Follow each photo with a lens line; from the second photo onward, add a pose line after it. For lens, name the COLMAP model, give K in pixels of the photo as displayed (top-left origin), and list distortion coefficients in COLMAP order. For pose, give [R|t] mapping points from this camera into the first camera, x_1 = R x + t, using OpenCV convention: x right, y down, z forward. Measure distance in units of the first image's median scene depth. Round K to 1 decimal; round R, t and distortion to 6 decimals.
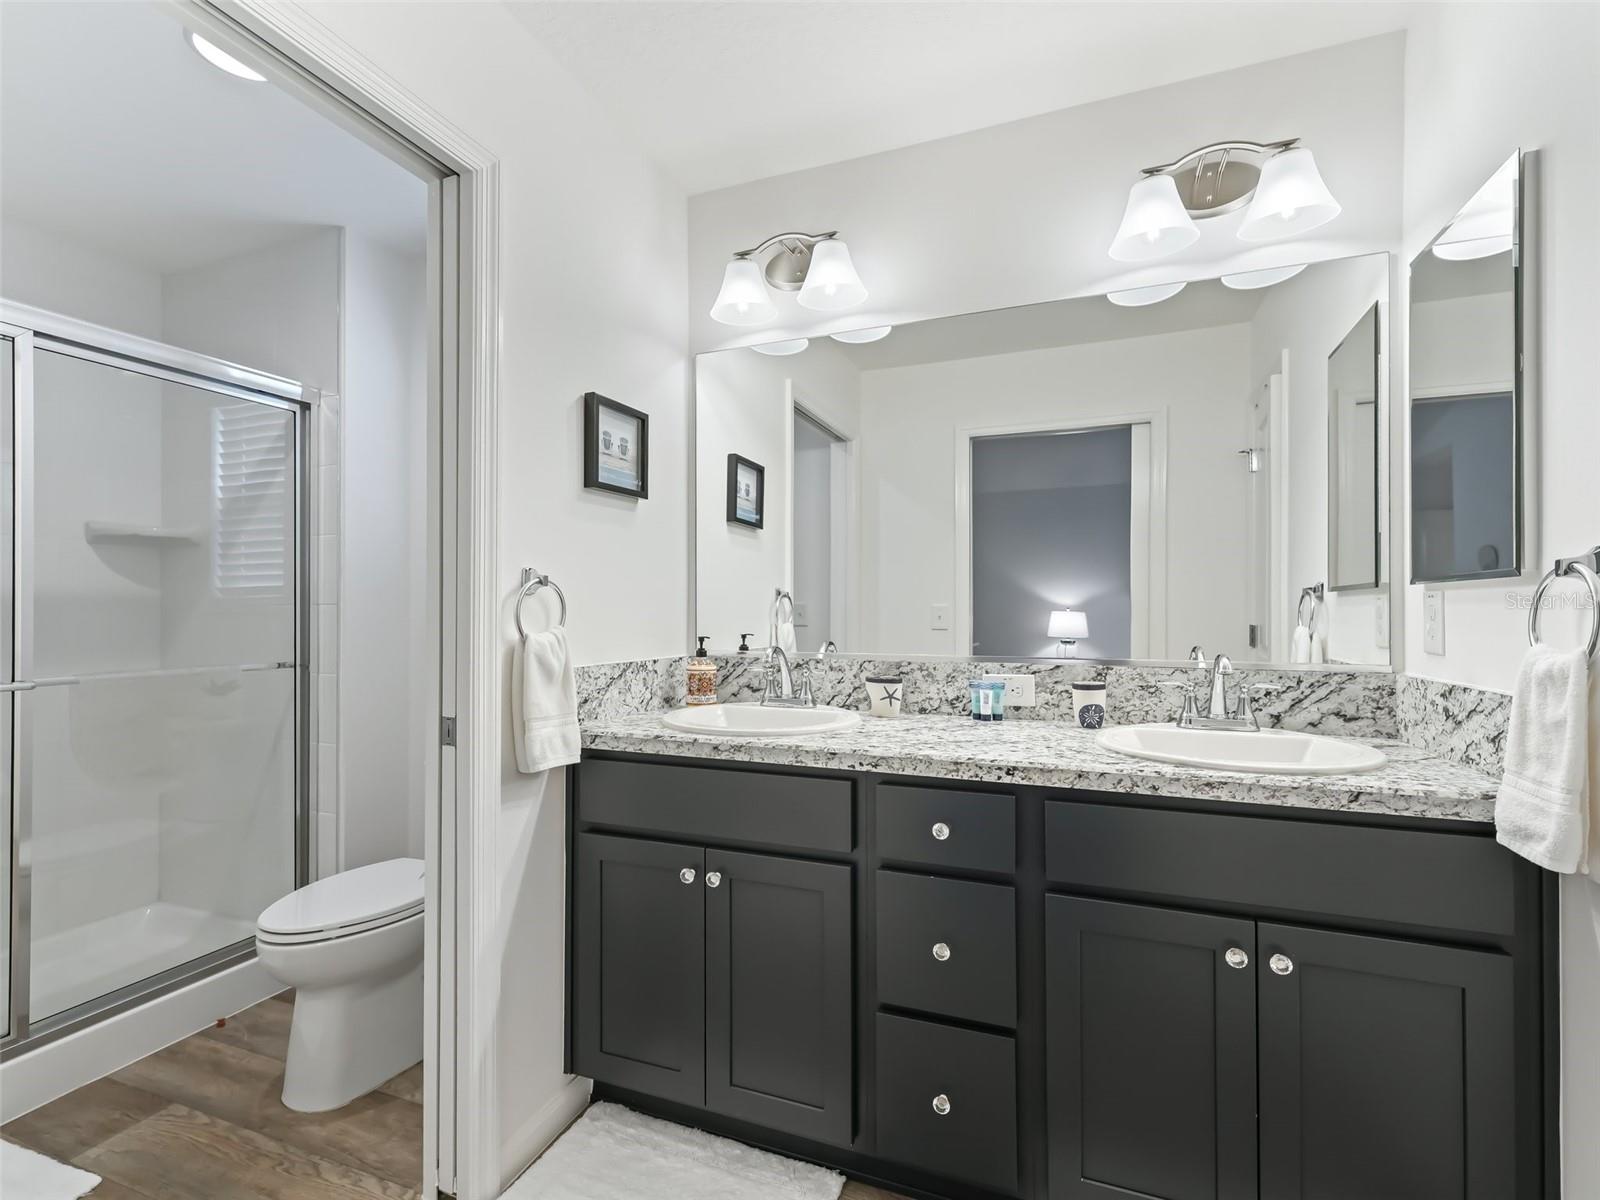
lens RADIAL K [[730.9, 0, 800.0], [0, 730.9, 600.0], [0, 0, 1]] dist [0.001802, 0.000120]
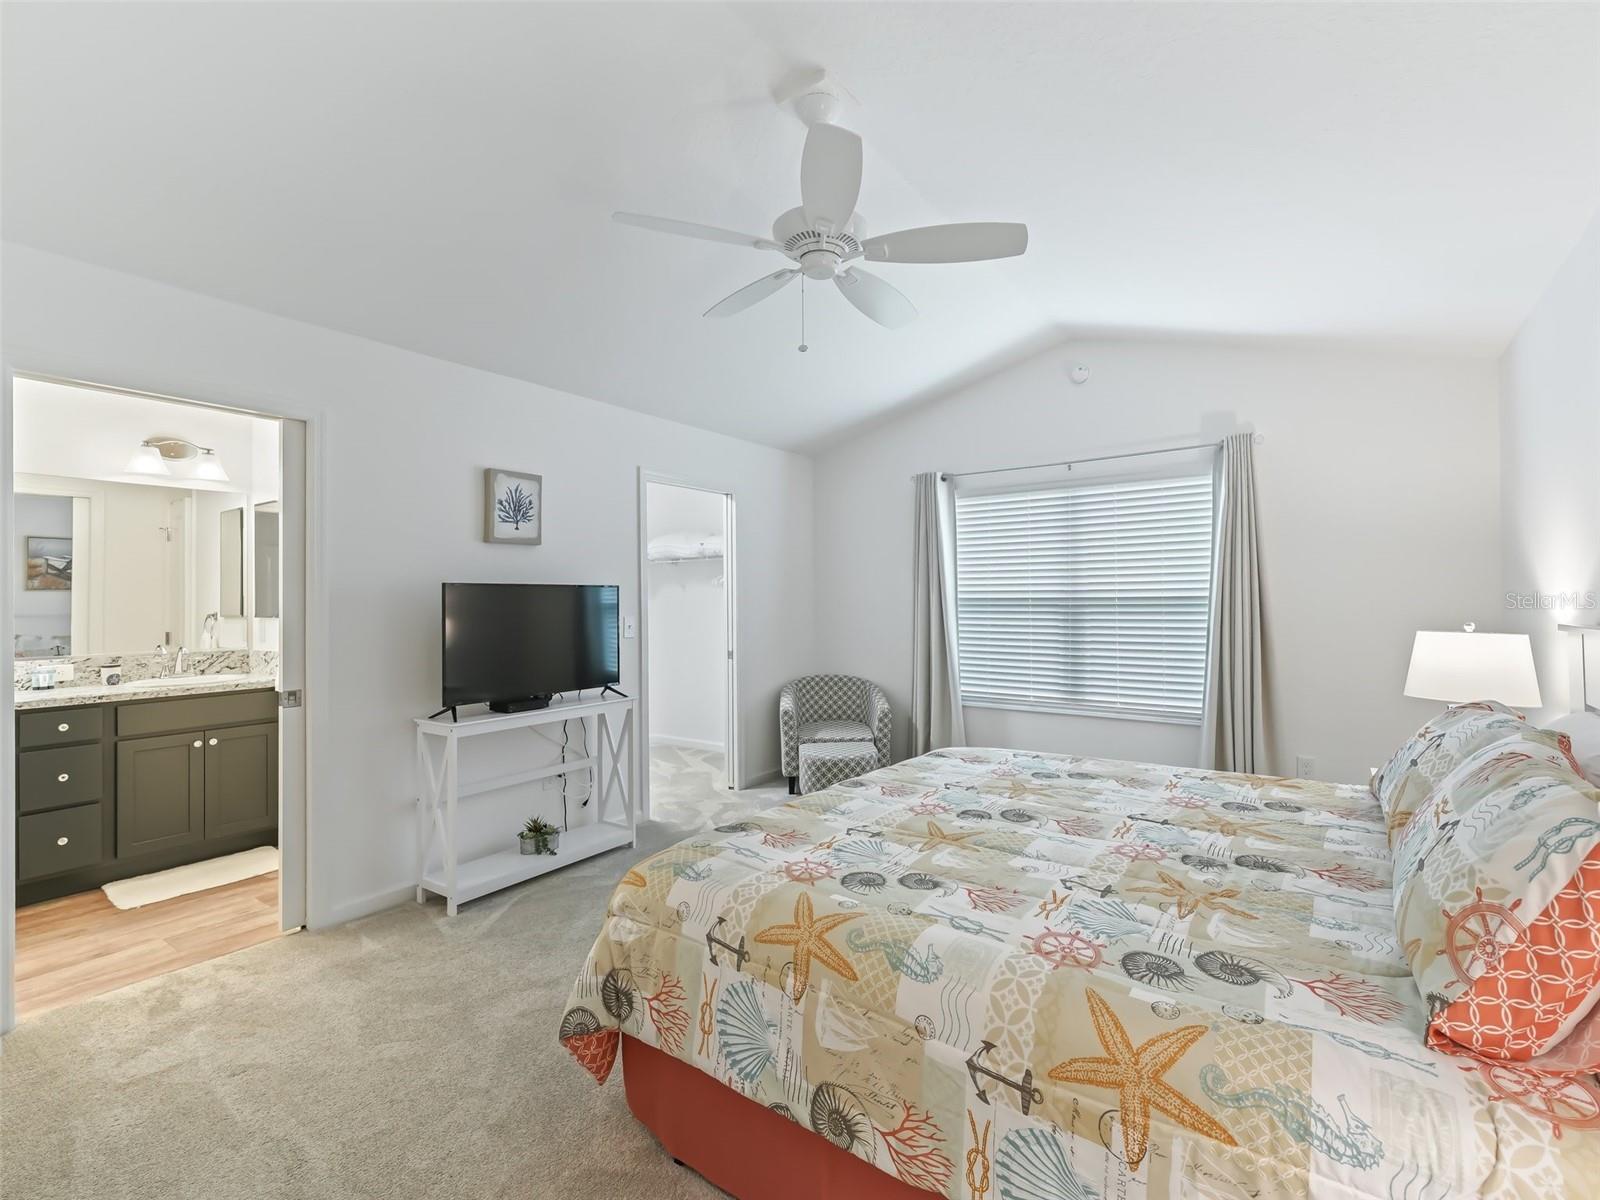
lens RADIAL K [[730.9, 0, 800.0], [0, 730.9, 600.0], [0, 0, 1]] dist [0.001802, 0.000120]
pose [[0.244575, -0.003329, 0.969625, -1.228692], [-0.004229, 0.999981, 0.004500, -0.097923], [-0.969621, -0.005201, 0.244556, -1.533665]]
